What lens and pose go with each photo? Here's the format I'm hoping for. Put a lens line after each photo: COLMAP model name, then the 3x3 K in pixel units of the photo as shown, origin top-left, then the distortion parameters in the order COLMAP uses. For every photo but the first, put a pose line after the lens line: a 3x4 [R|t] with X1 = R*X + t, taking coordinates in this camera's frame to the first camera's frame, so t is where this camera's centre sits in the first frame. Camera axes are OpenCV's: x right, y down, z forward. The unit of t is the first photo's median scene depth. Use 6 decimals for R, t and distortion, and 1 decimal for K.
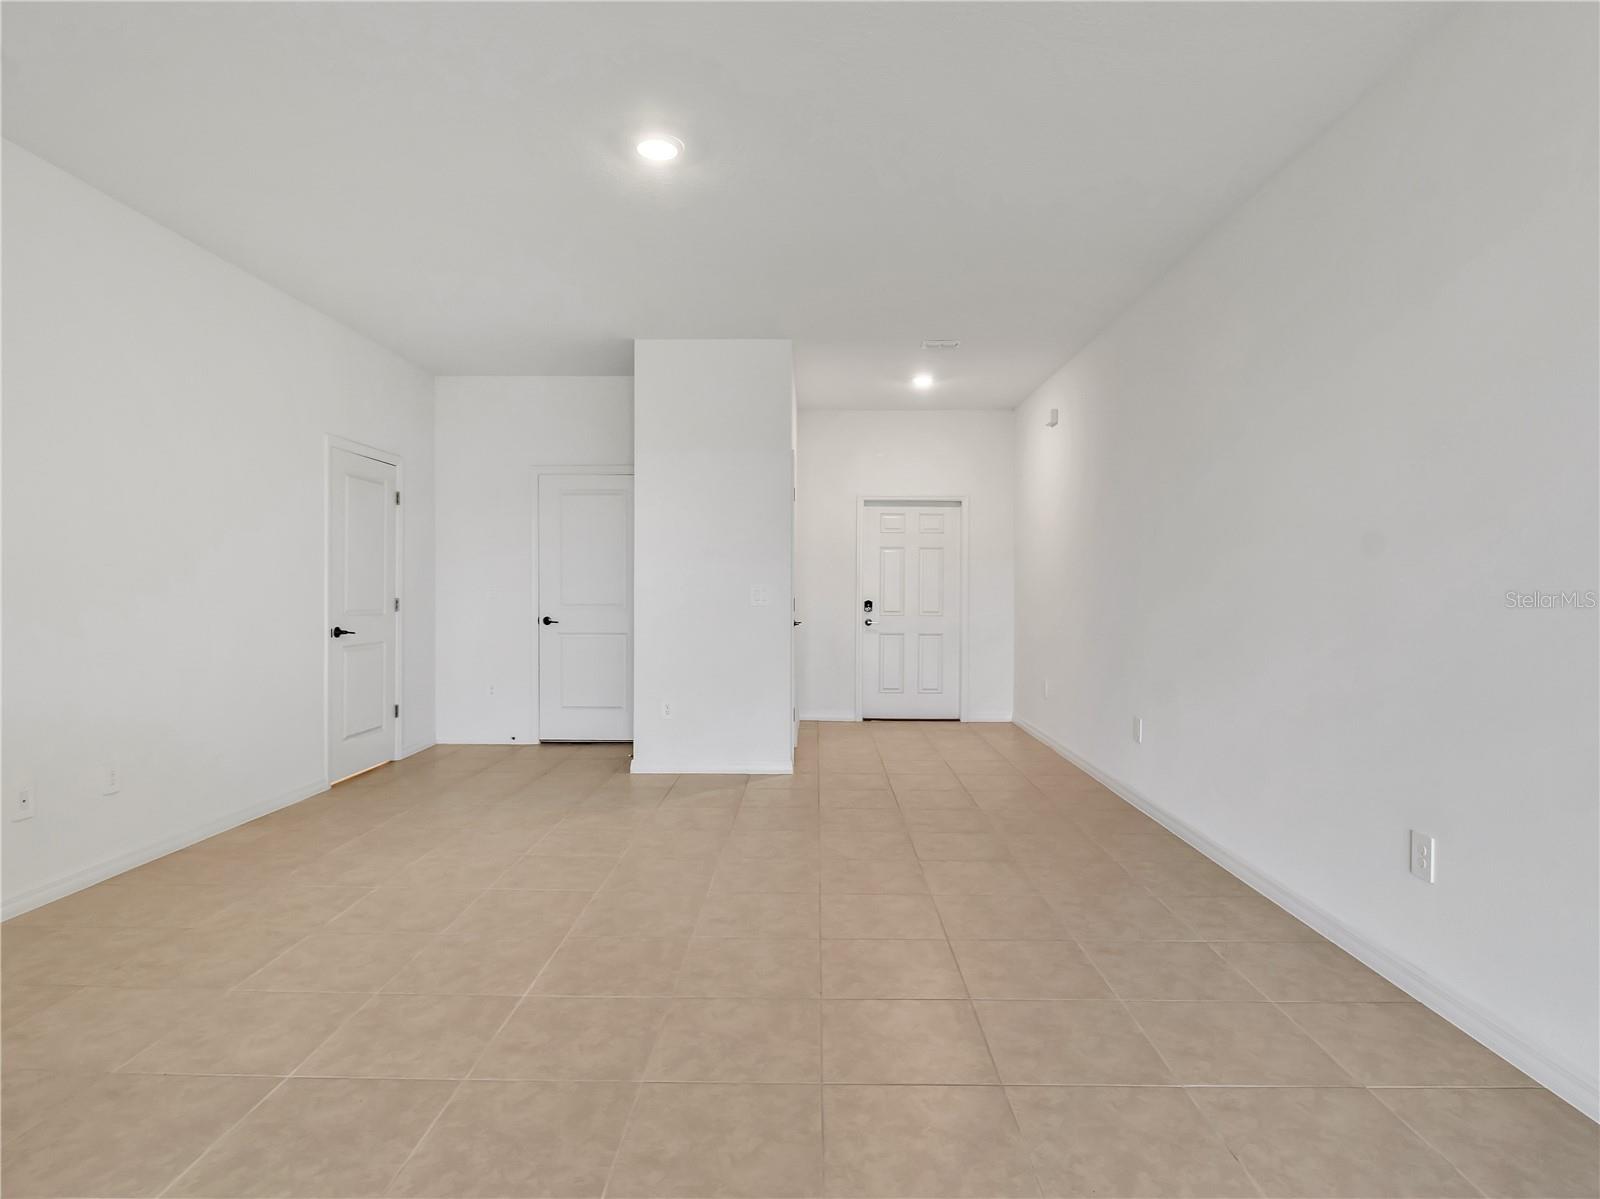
lens RADIAL K [[870.0, 0, 800.0], [0, 870.0, 599.5], [0, 0, 1]] dist [0.004451, 0.001028]
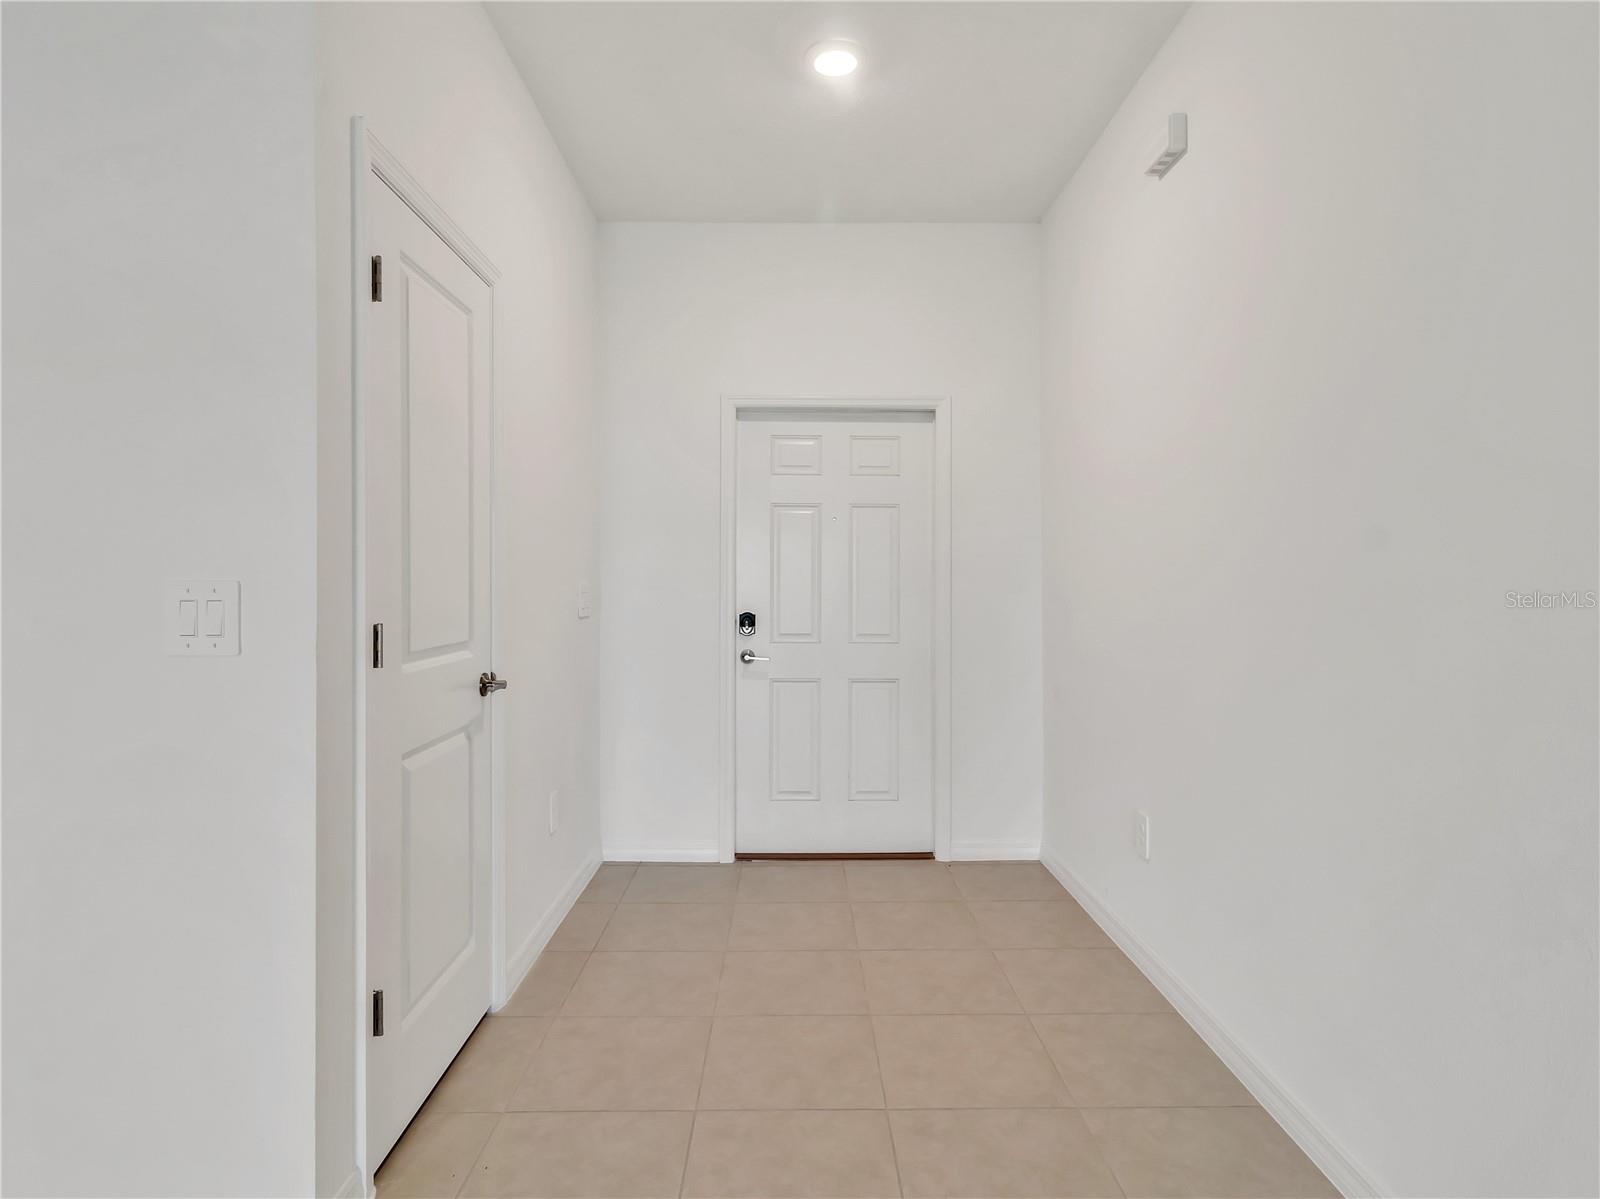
lens RADIAL K [[887.5, 0, 810.2], [0, 887.5, 597.3], [0, 0, 1]] dist [0.002959, 0.001810]
pose [[0.999215, -0.002294, 0.039545, 0.094886], [0.002151, 0.999991, 0.003671, -0.009247], [-0.039553, -0.003583, 0.999211, 0.500463]]
